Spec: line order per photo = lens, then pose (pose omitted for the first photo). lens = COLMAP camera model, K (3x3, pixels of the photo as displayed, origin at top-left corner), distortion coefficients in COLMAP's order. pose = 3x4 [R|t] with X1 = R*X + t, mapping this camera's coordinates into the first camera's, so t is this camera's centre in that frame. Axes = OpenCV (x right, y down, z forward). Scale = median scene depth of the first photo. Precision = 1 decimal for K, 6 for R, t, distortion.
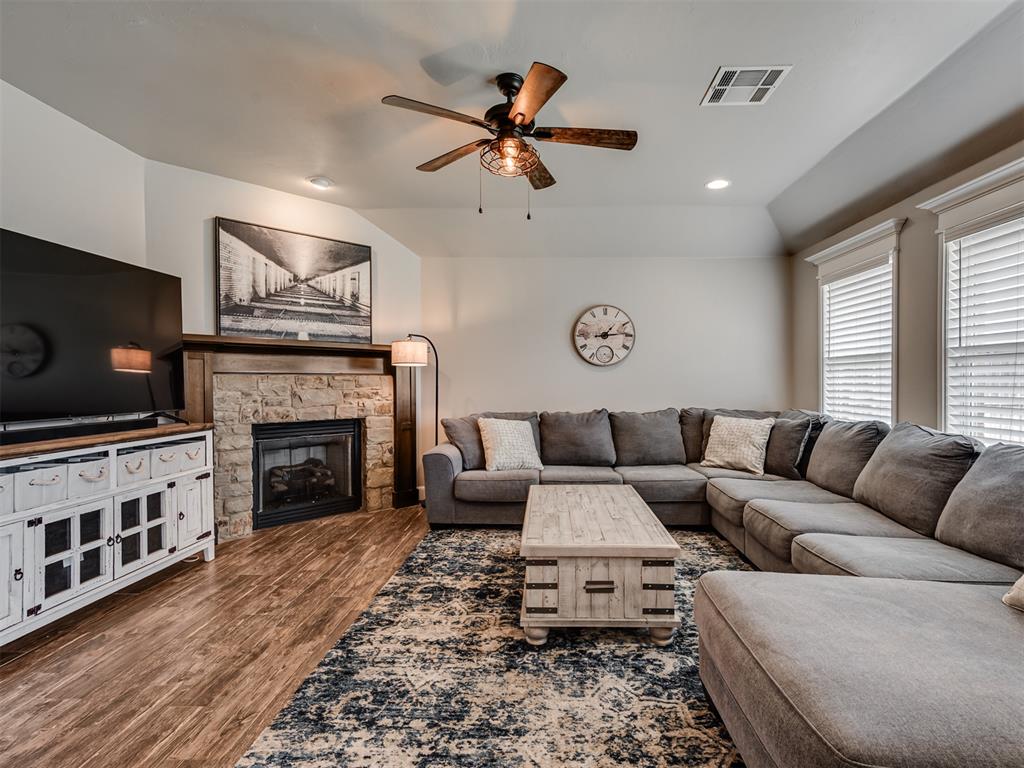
lens RADIAL K [[501.3, 0, 533.2], [0, 501.3, 385.5], [0, 0, 1]] dist [0.011970, -0.000254]
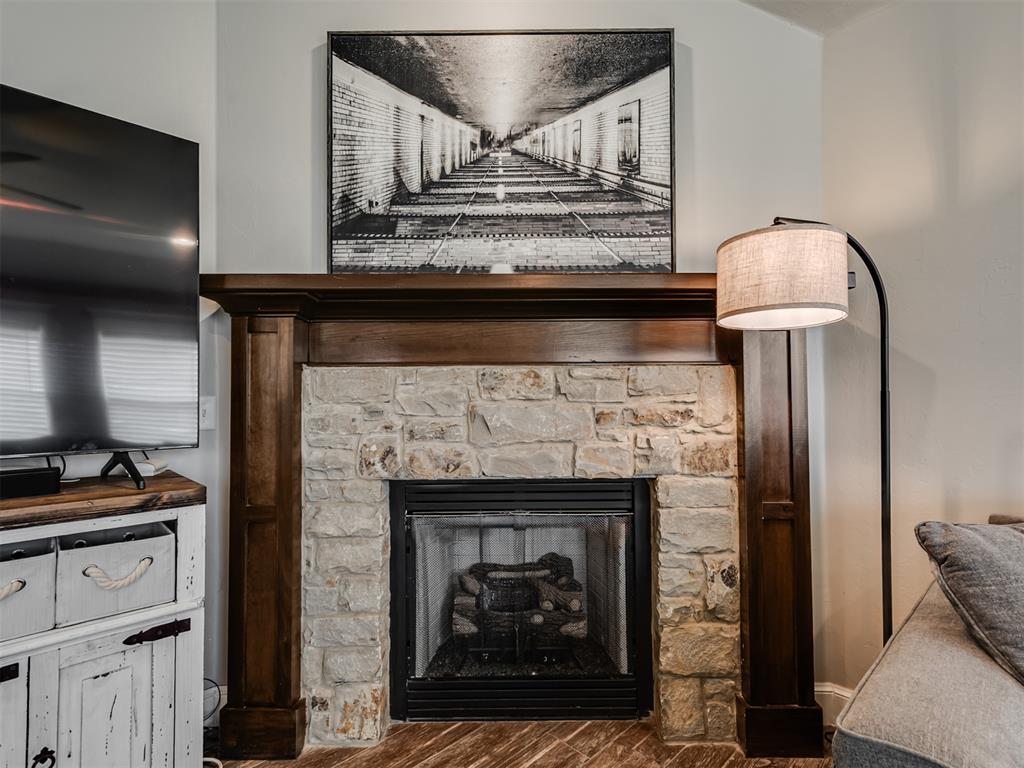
lens RADIAL K [[536.7, 0, 512.0], [0, 536.7, 384.0], [0, 0, 1]] dist [0.015064, -0.000065]
pose [[0.722069, -0.015835, -0.691640, -0.160082], [-0.002416, 0.999674, -0.025410, 0.005309], [0.691817, 0.020019, 0.721796, 0.760960]]
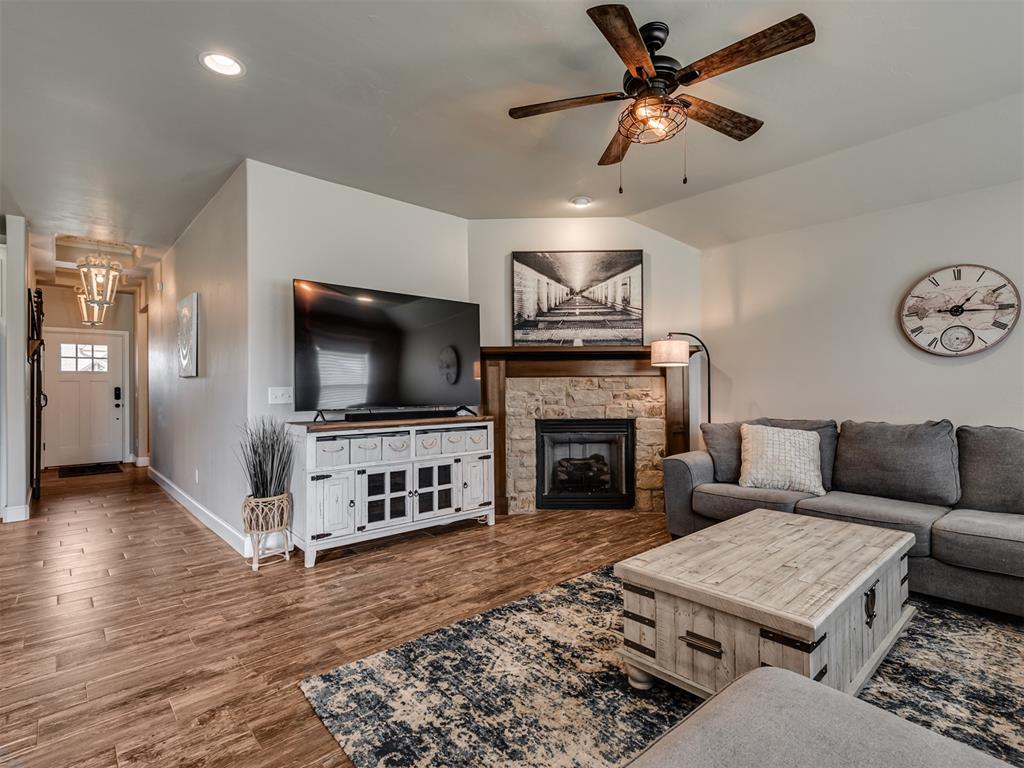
lens RADIAL K [[501.3, 0, 533.2], [0, 501.3, 385.5], [0, 0, 1]] dist [0.011970, -0.000254]
pose [[0.705438, -0.008017, -0.708727, 0.287110], [-0.001692, 0.999914, -0.012995, 0.012695], [0.708770, 0.010367, 0.705364, 0.163709]]
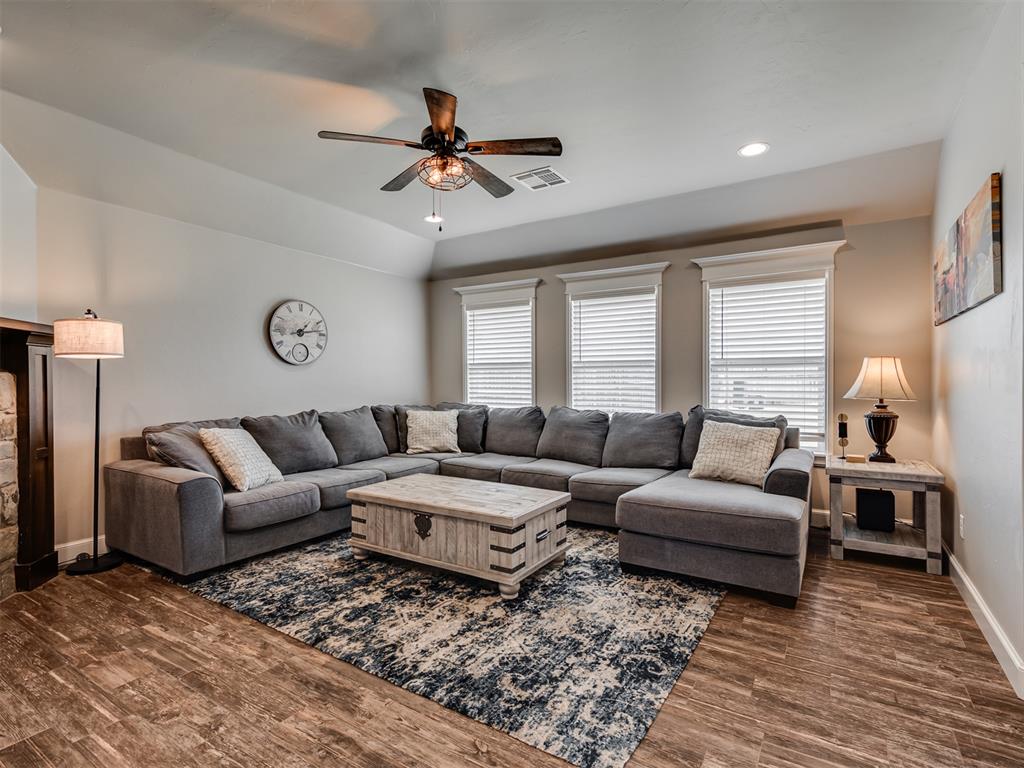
lens RADIAL K [[511.3, 0, 505.5], [0, 511.3, 384.2], [0, 0, 1]] dist [0.009931, 0.000227]
pose [[0.522751, -0.006080, 0.852463, -0.619928], [0.010043, 0.999949, 0.000973, 0.000037], [-0.852426, 0.008052, 0.522786, 0.218496]]
